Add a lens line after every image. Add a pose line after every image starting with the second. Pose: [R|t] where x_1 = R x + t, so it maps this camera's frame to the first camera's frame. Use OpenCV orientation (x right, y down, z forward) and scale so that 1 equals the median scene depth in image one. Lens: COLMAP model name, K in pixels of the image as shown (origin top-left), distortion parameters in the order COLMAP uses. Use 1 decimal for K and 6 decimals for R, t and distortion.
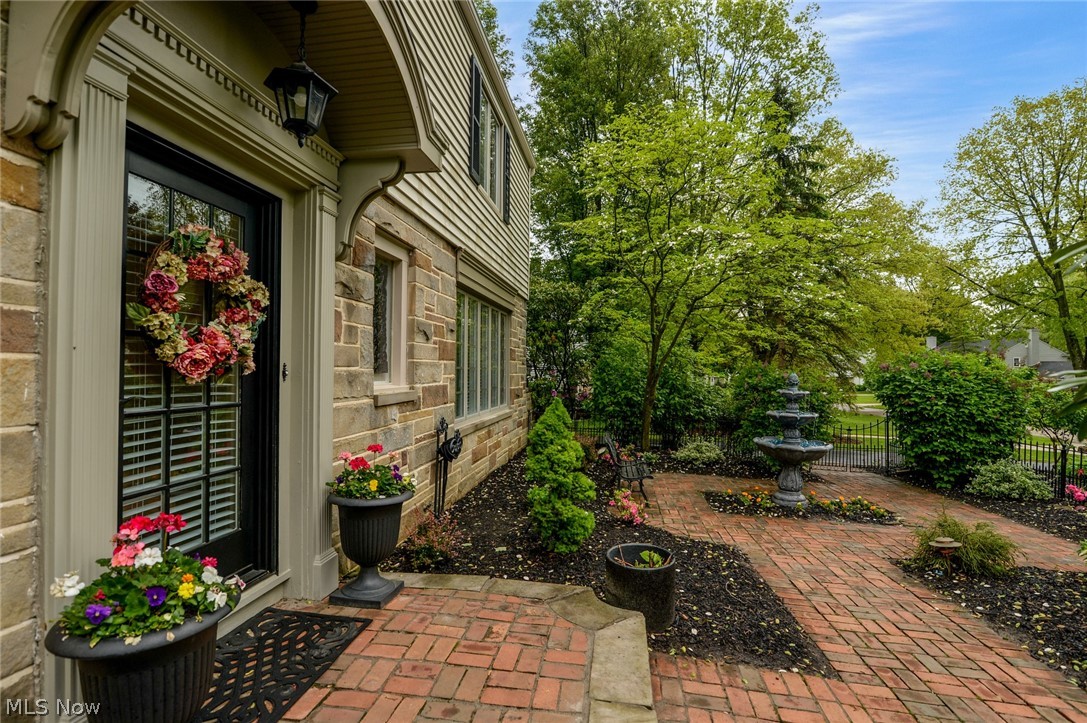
lens RADIAL K [[502.8, 0, 539.3], [0, 502.8, 365.0], [0, 0, 1]] dist [-0.018445, -0.000008]
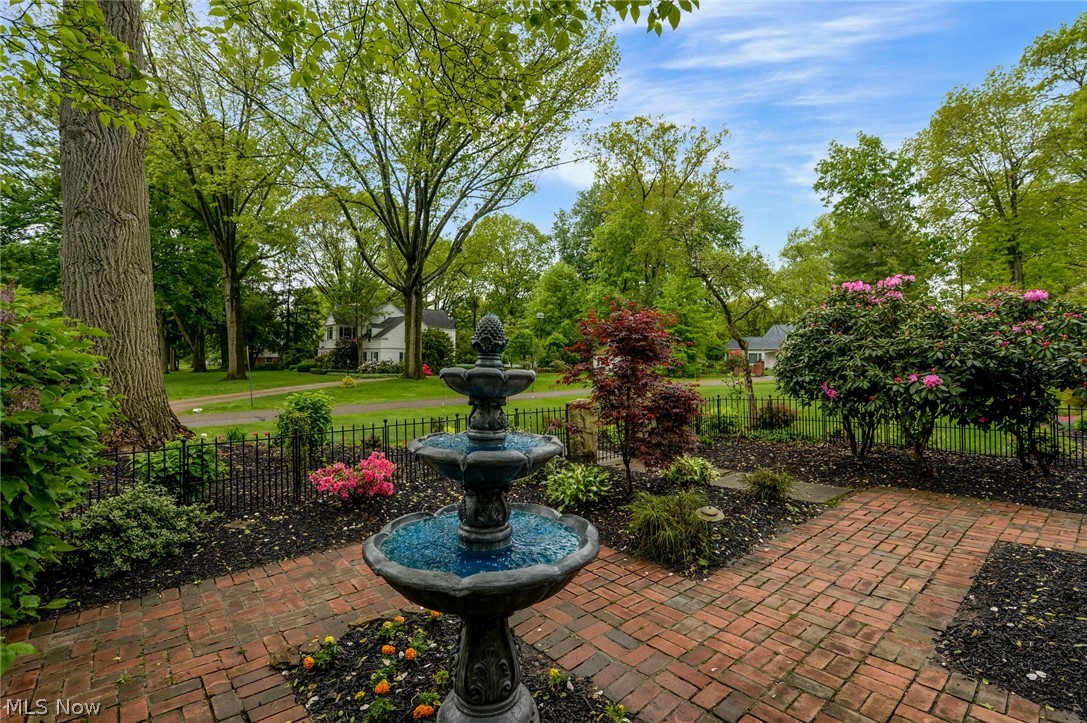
lens RADIAL K [[502.8, 0, 547.9], [0, 502.8, 362.2], [0, 0, 1]] dist [-0.018445, -0.000008]
pose [[-0.759450, -0.019024, 0.650288, 0.380571], [-0.021482, 0.999761, 0.004159, 0.063318], [-0.650211, -0.010811, -0.759677, 1.693052]]
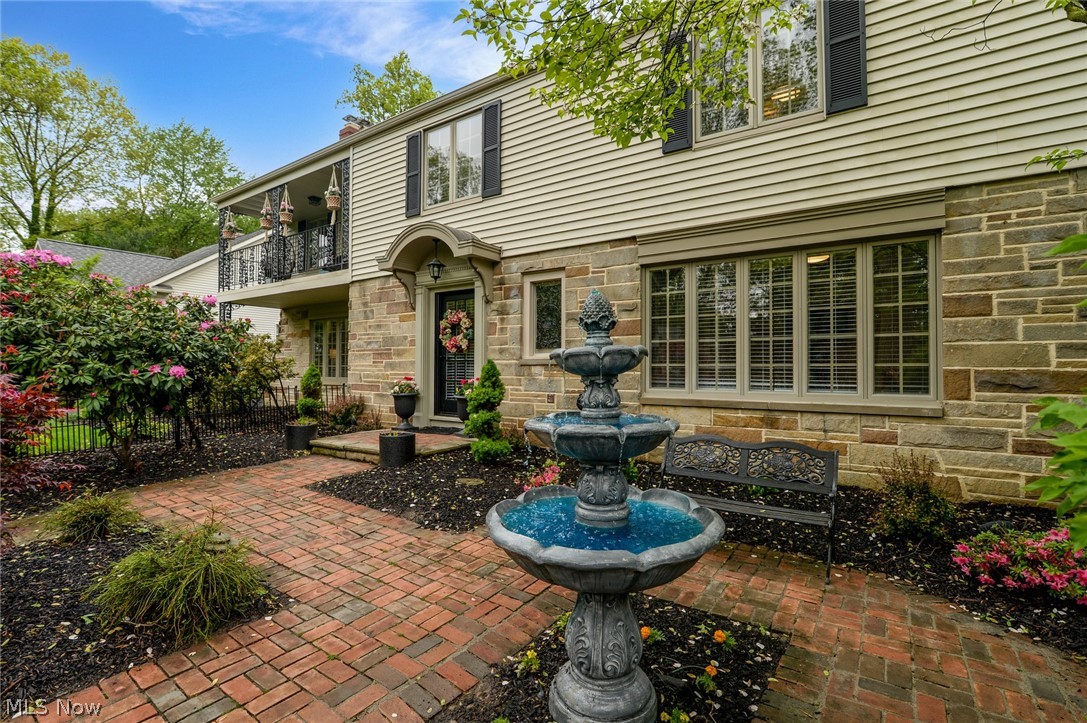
lens RADIAL K [[502.8, 0, 539.8], [0, 502.8, 363.1], [0, 0, 1]] dist [-0.018445, -0.000008]
pose [[-0.438881, -0.014176, -0.898433, 1.120185], [0.001216, 0.999865, -0.016371, 0.092579], [0.898544, -0.008278, -0.438804, 1.539487]]
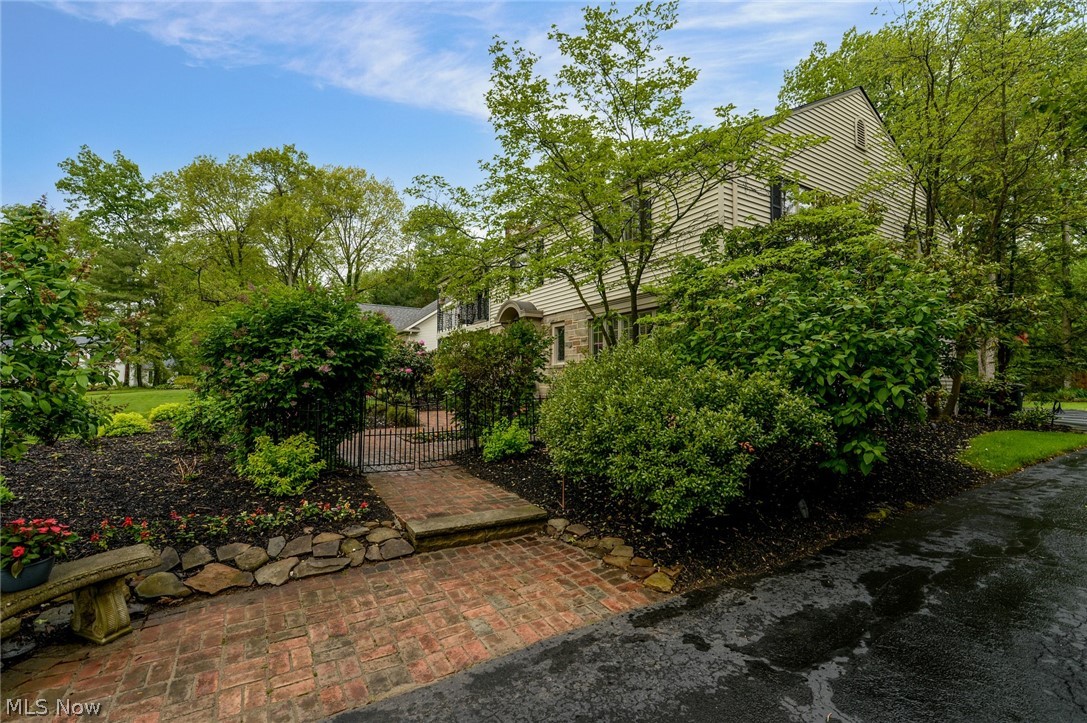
lens RADIAL K [[502.8, 0, 546.6], [0, 502.8, 363.8], [0, 0, 1]] dist [-0.018445, -0.000008]
pose [[-0.761179, -0.032342, -0.647735, 1.868430], [-0.001245, 0.998827, -0.048408, 0.205572], [0.648541, -0.036041, -0.760326, 3.317335]]
